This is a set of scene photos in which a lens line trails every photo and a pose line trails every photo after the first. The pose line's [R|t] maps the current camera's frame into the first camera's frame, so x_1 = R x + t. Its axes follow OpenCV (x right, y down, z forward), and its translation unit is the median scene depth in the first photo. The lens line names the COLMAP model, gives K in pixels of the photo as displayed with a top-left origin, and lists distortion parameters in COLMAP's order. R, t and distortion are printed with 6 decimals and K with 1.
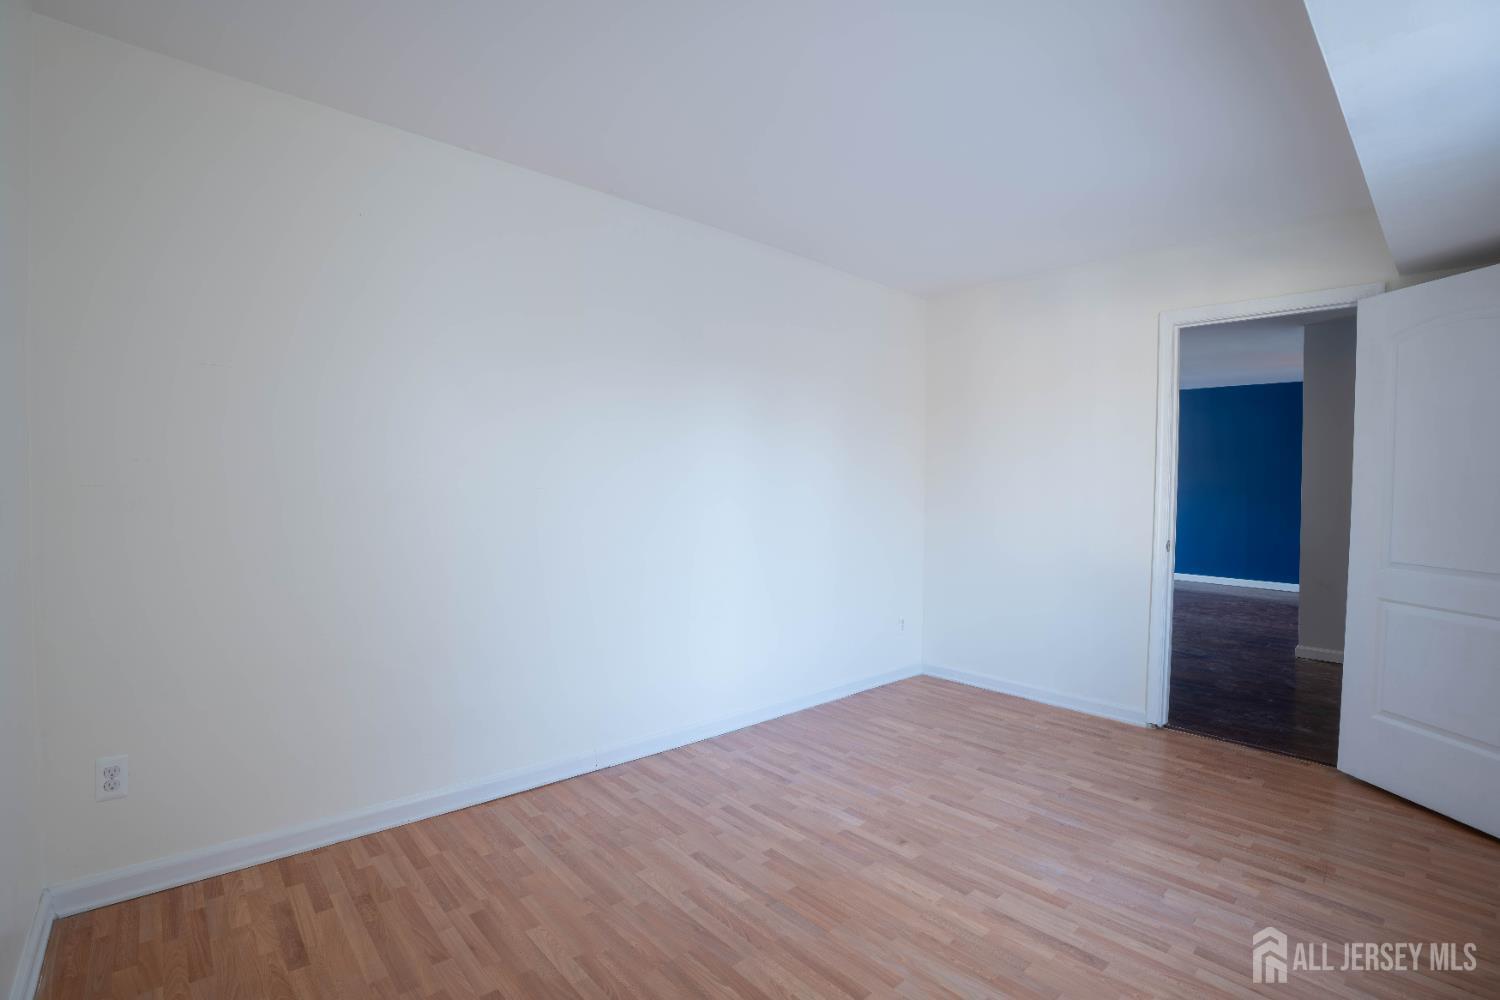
lens RADIAL K [[687.6, 0, 747.5], [0, 687.6, 501.6], [0, 0, 1]] dist [-0.075201, 0.021487]
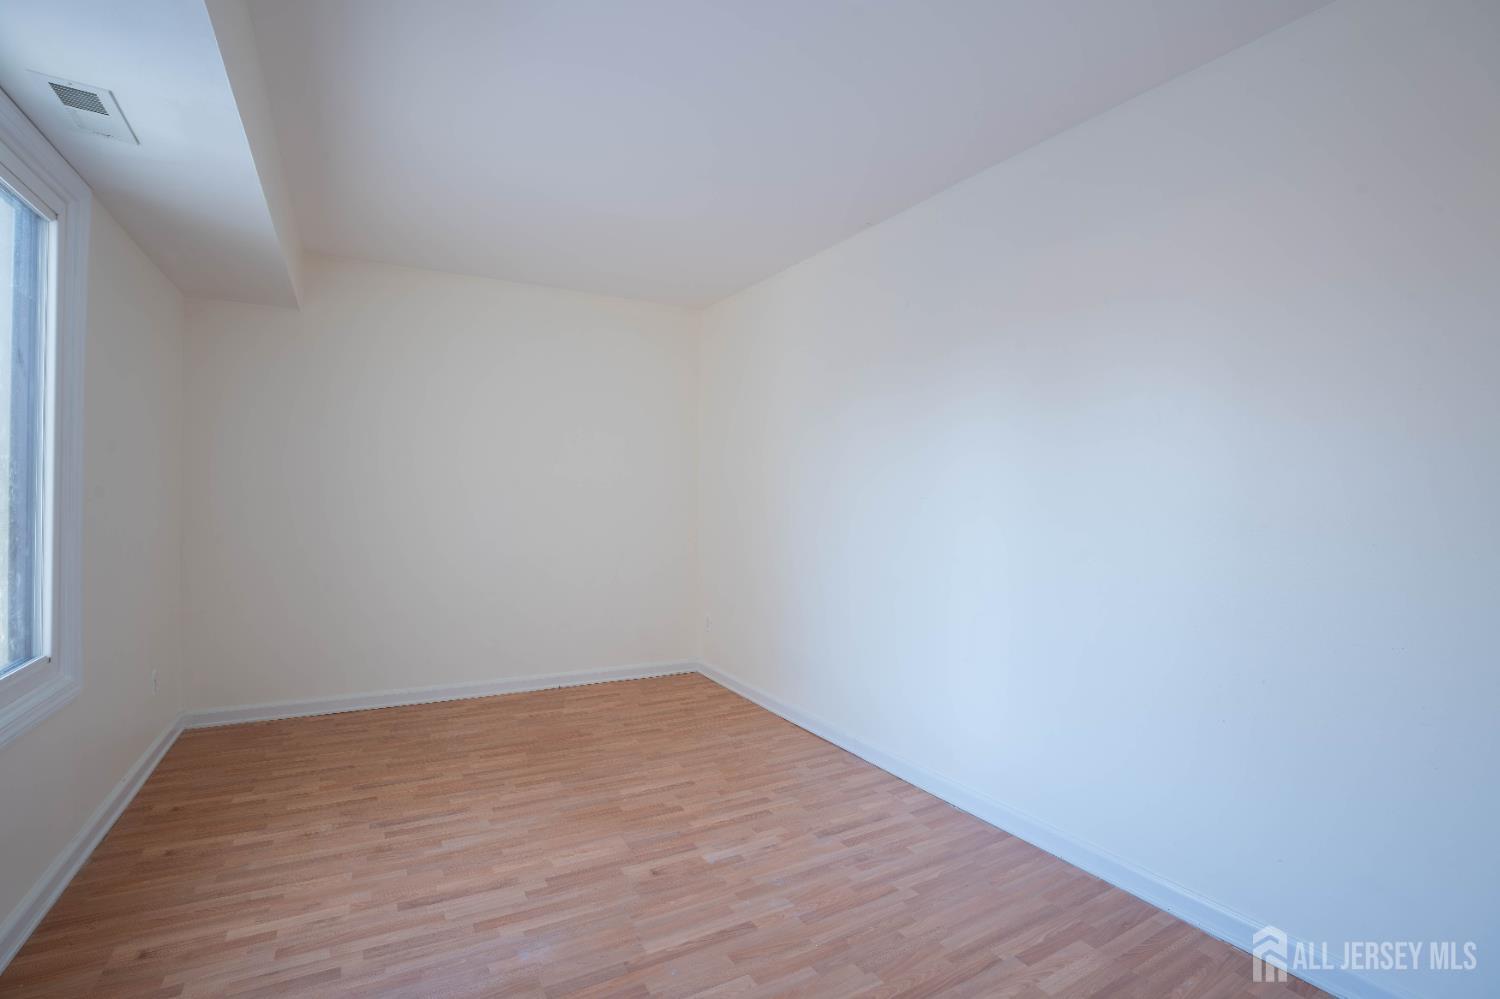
lens RADIAL K [[698.2, 0, 750.0], [0, 698.2, 499.5], [0, 0, 1]] dist [-0.068702, 0.019531]
pose [[-0.206326, -0.010532, -0.978427, 1.173221], [-0.037610, 0.999288, -0.002825, -0.006490], [0.977760, 0.036216, -0.206575, 1.358120]]
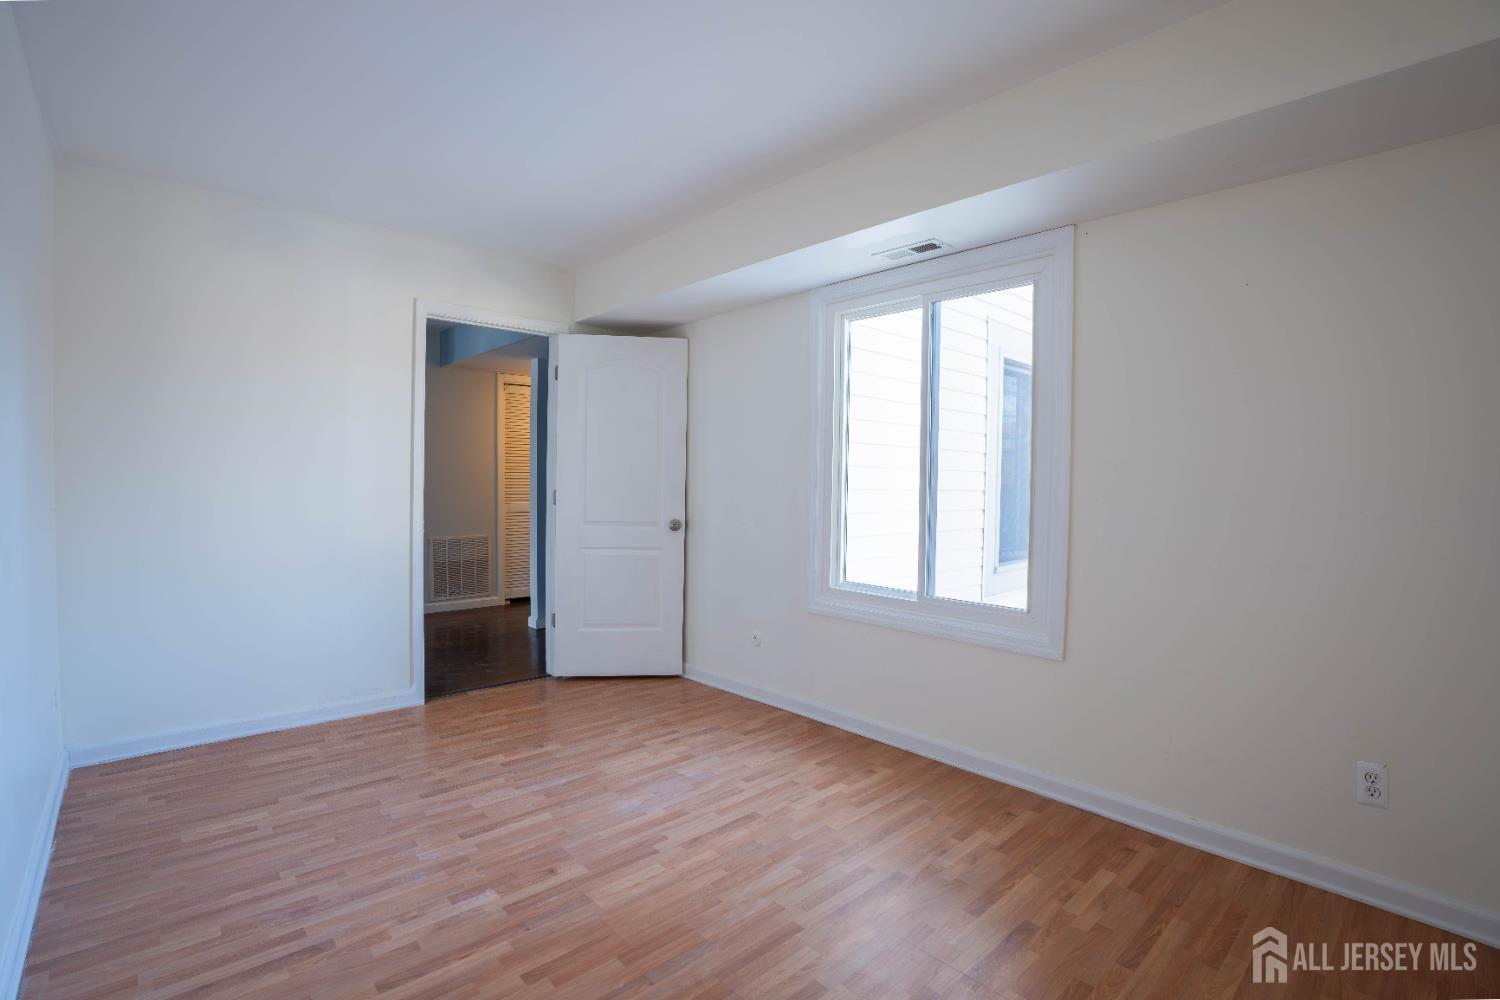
lens RADIAL K [[698.2, 0, 750.0], [0, 698.2, 500.0], [0, 0, 1]] dist [-0.068702, 0.019531]
pose [[-0.011993, -0.042664, 0.999017, -0.678722], [0.010859, 0.999025, 0.042795, -0.020333], [-0.999869, 0.011361, -0.011518, 0.775001]]
